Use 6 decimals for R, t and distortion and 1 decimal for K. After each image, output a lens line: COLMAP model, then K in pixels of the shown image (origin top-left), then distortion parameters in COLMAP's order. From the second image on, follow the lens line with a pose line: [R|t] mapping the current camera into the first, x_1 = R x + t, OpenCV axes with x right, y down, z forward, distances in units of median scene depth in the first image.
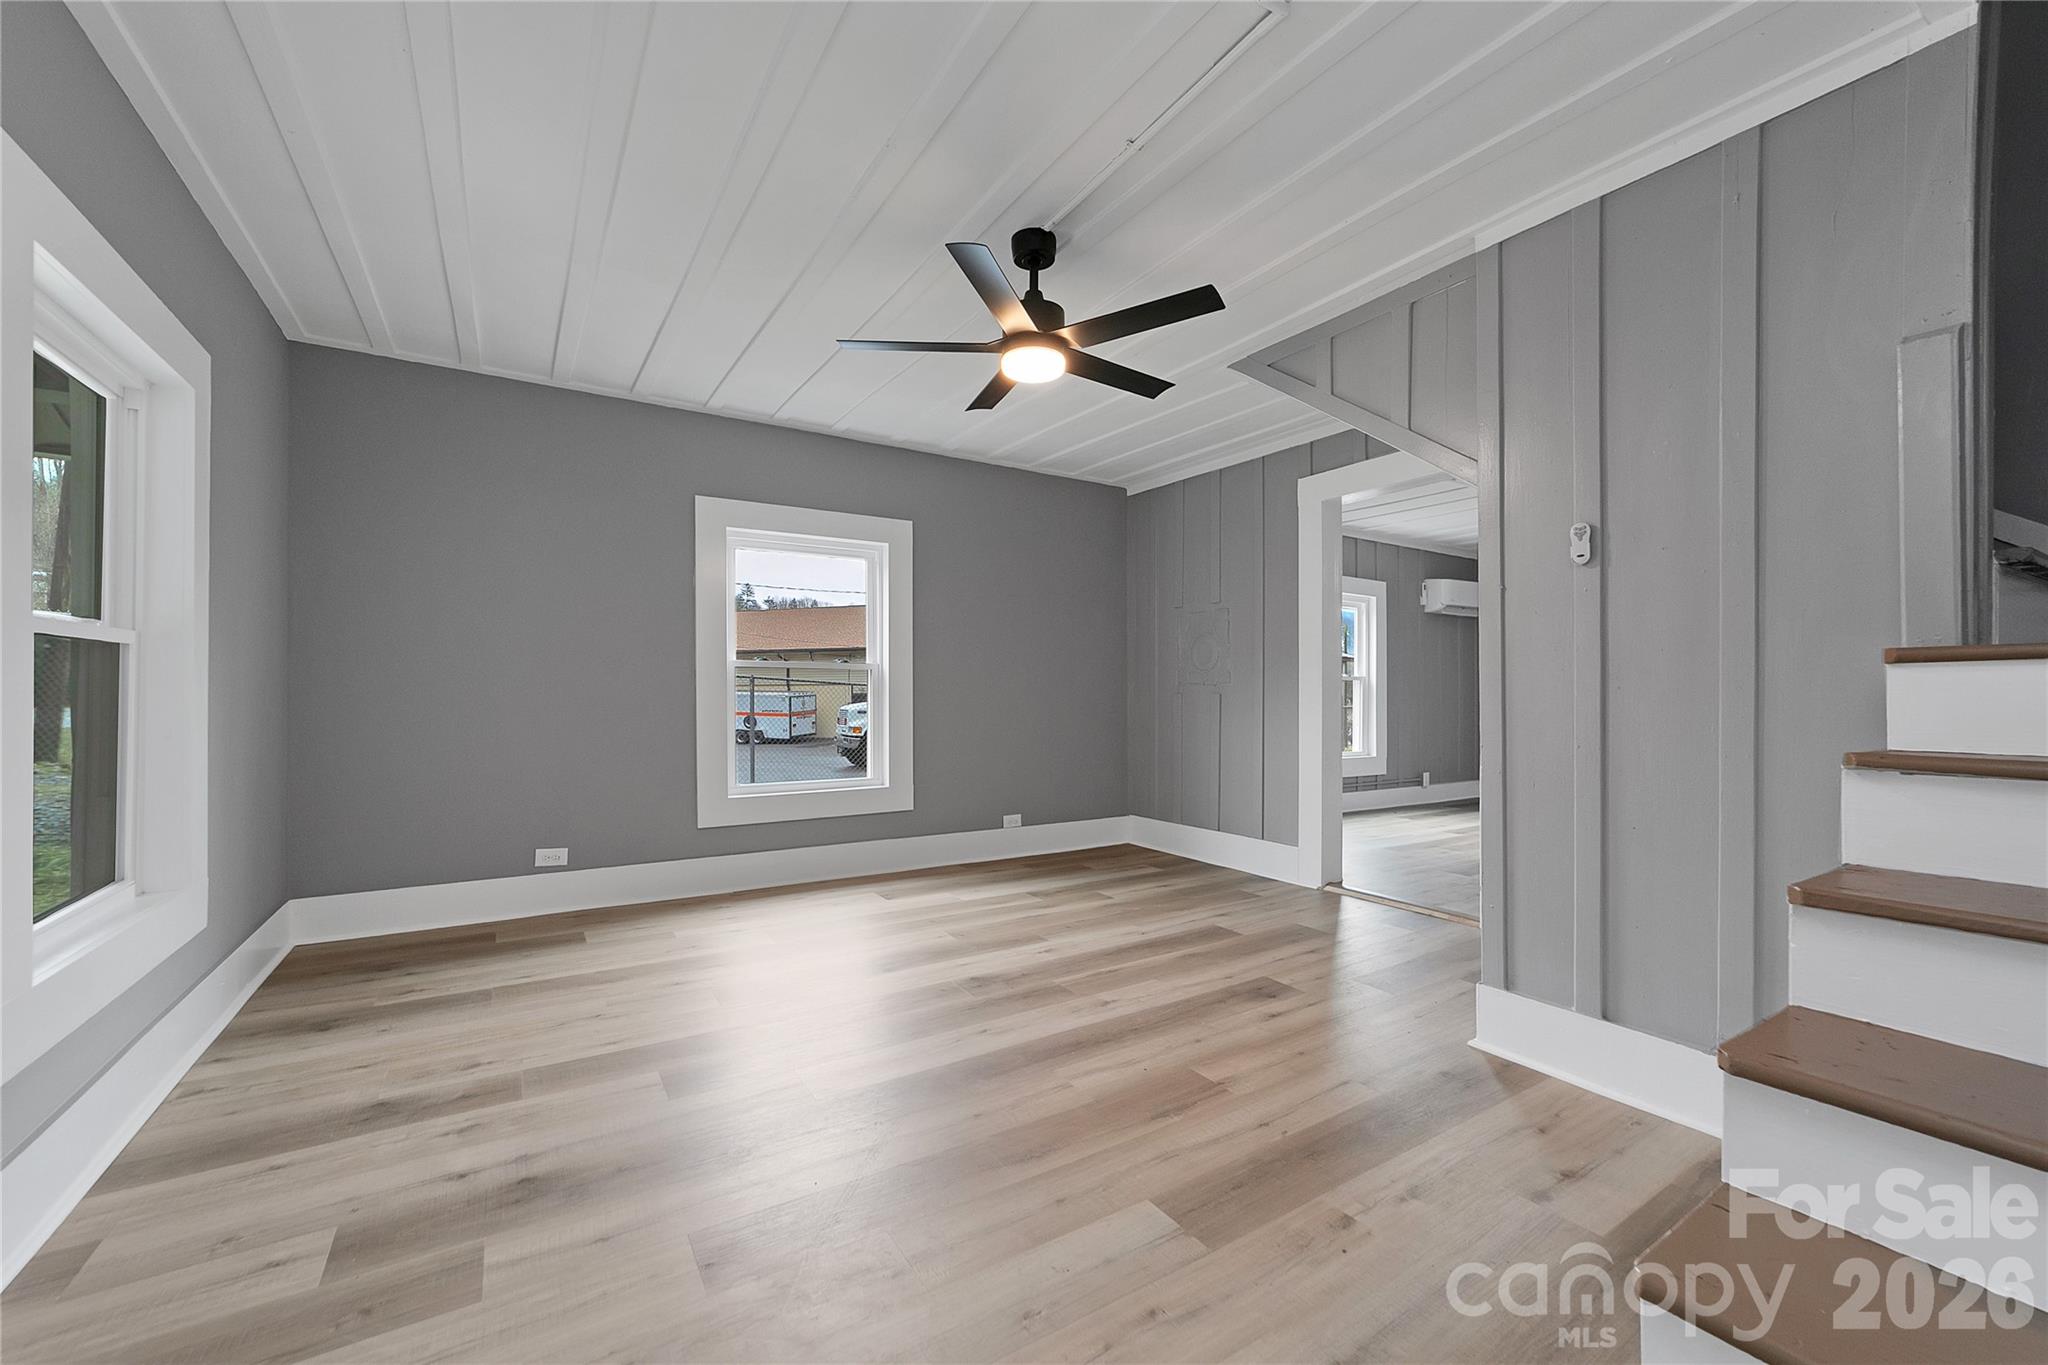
lens RADIAL K [[804.8, 0, 1018.2], [0, 804.8, 699.4], [0, 0, 1]] dist [-0.012622, 0.005033]
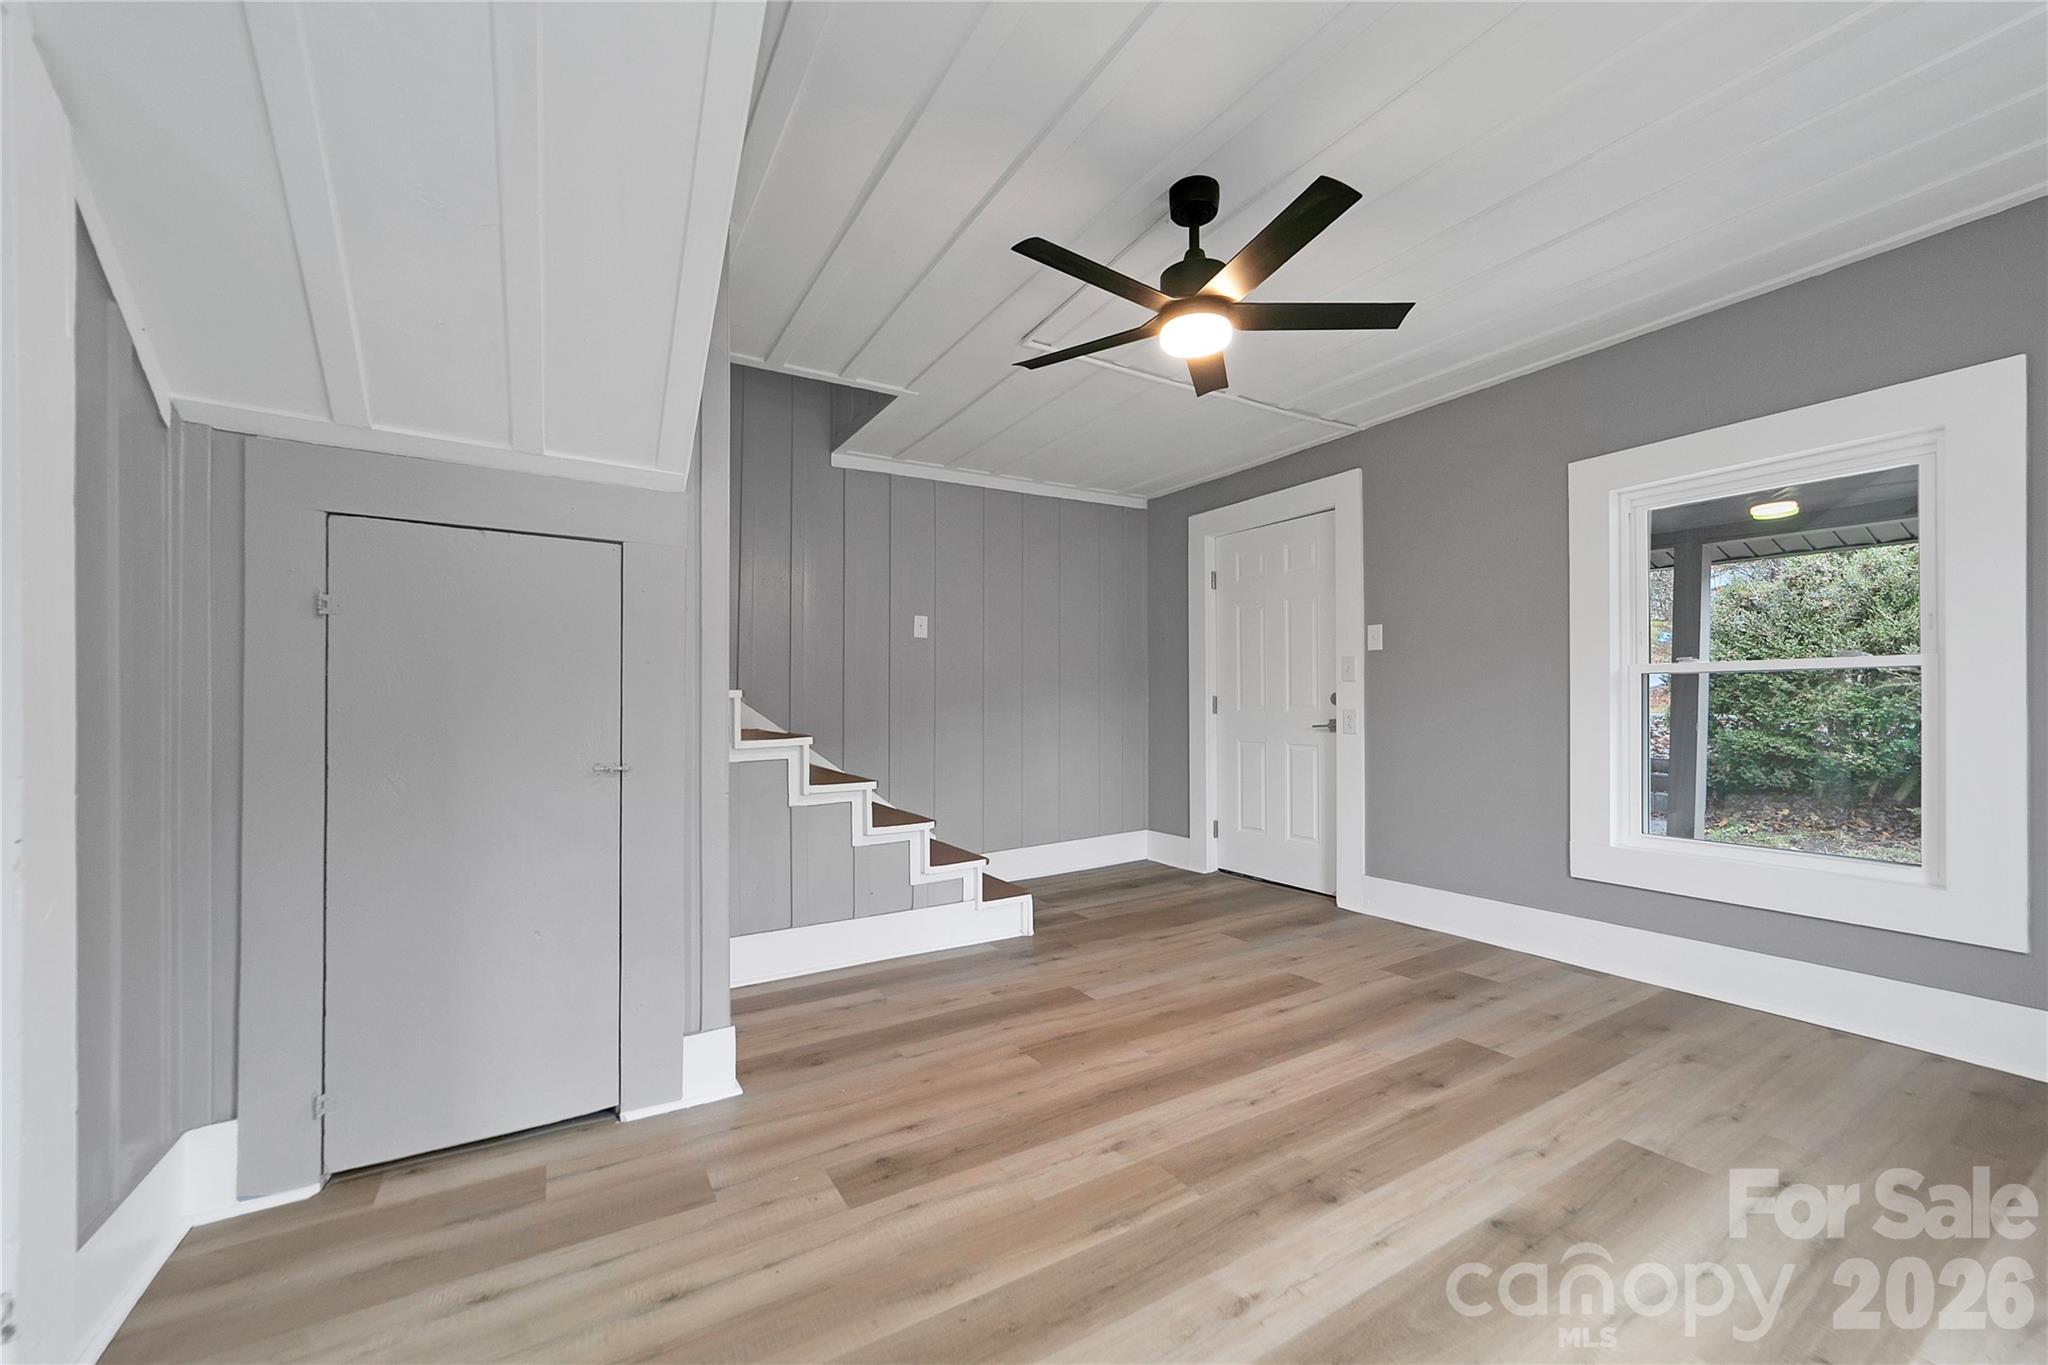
lens RADIAL K [[804.8, 0, 1030.4], [0, 804.8, 692.1], [0, 0, 1]] dist [-0.012622, 0.005033]
pose [[-0.999944, 0.007026, 0.007924, 0.184475], [0.006982, 0.999960, -0.005518, -0.041881], [-0.007962, -0.005462, -0.999953, 1.787854]]
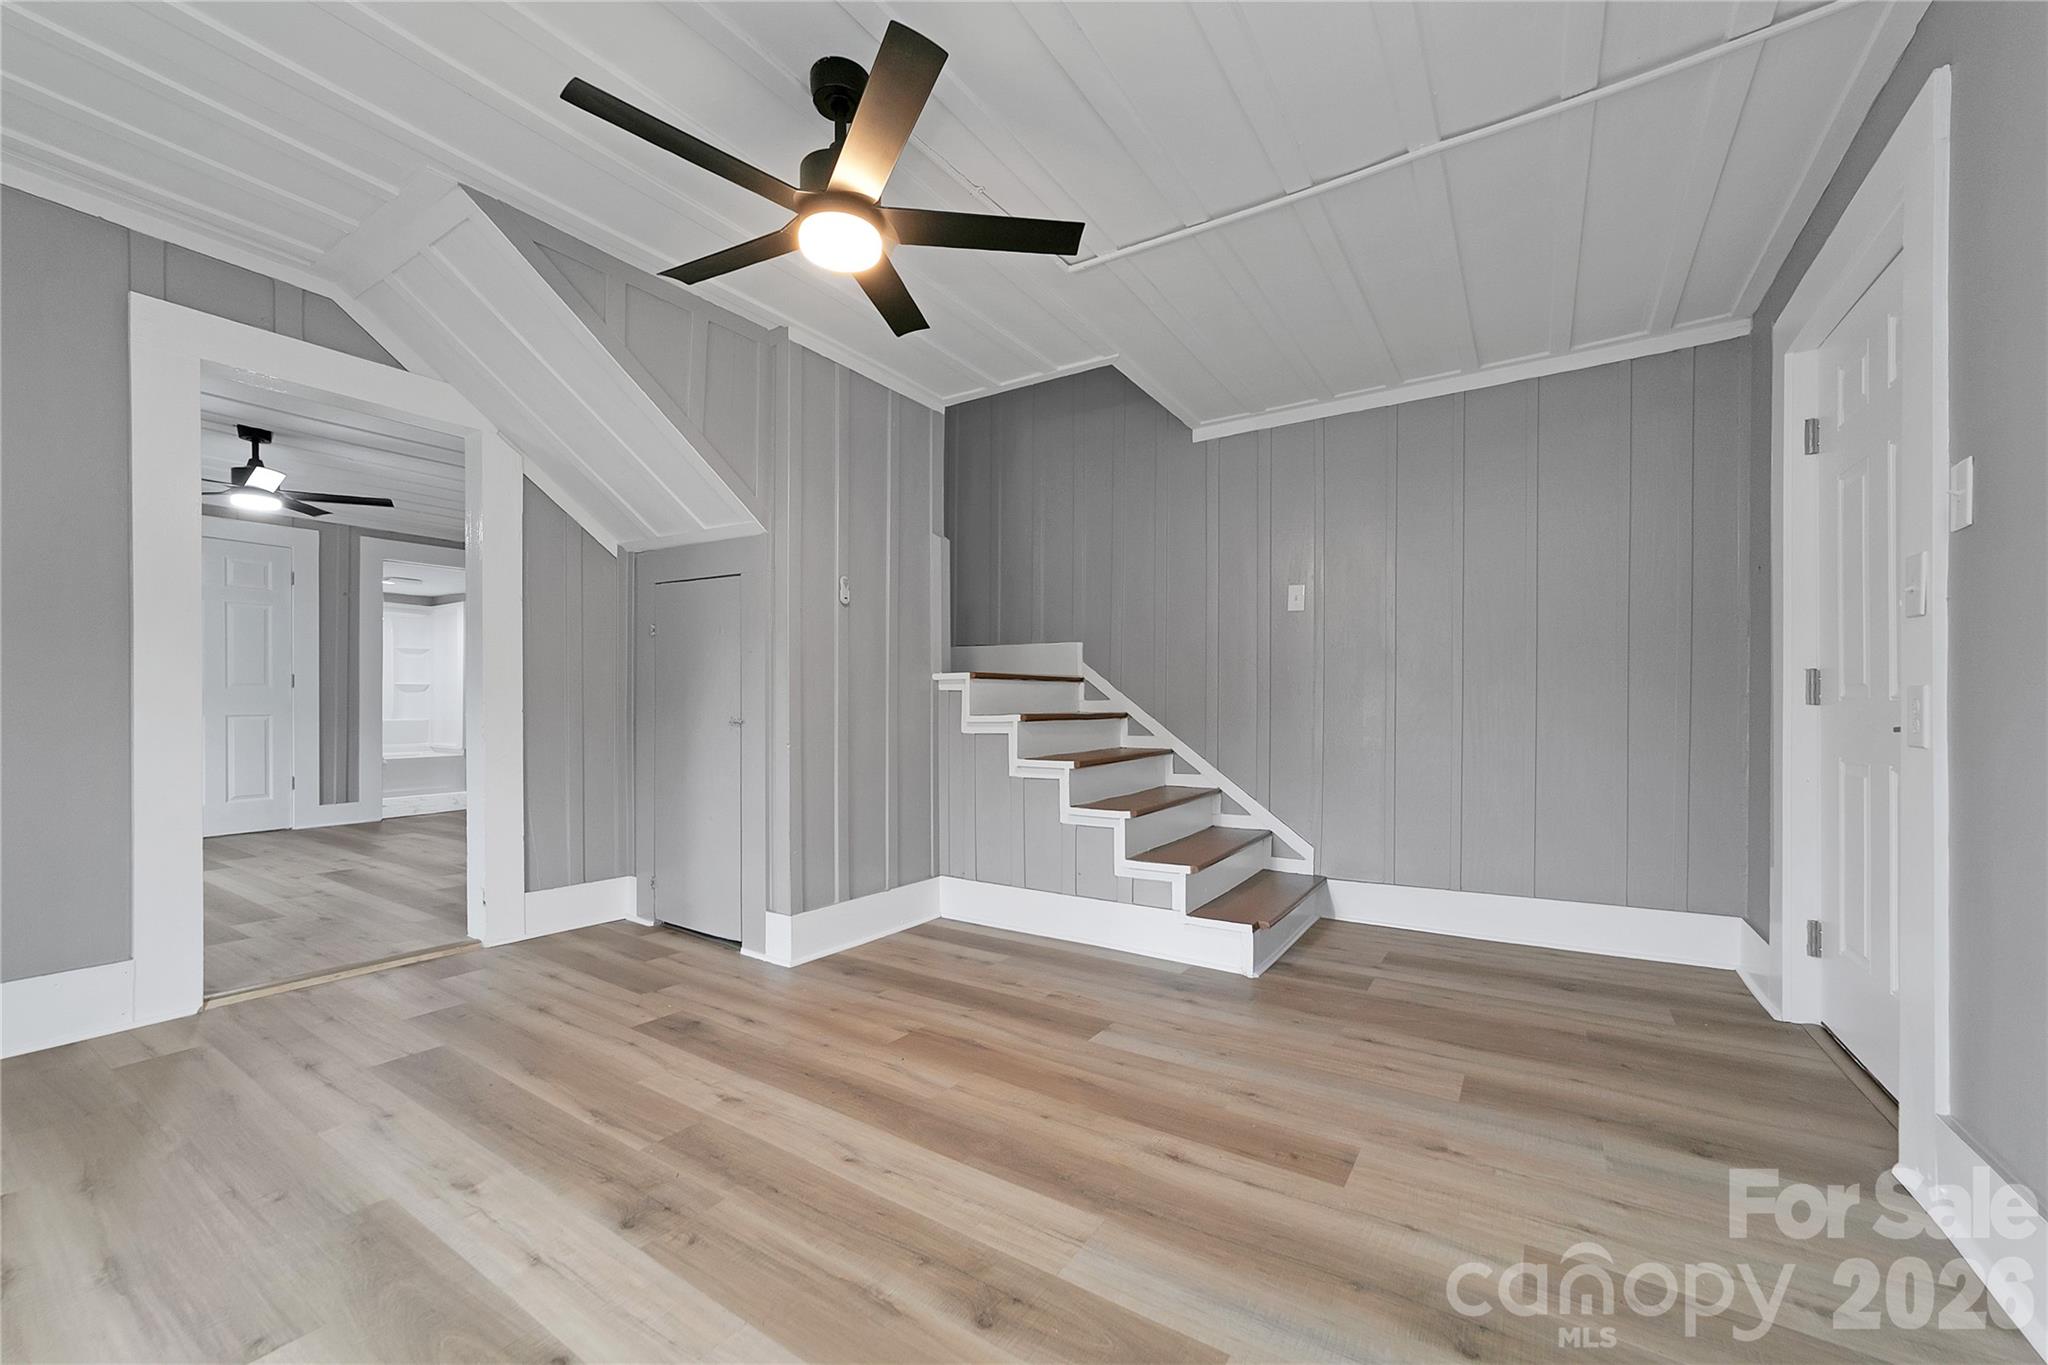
lens RADIAL K [[804.8, 0, 1032.1], [0, 804.8, 699.1], [0, 0, 1]] dist [-0.012622, 0.005033]
pose [[-0.421951, 0.006249, 0.906597, -0.724027], [0.000809, 0.999978, -0.006517, 0.001163], [-0.906618, -0.002017, -0.421947, 1.086730]]
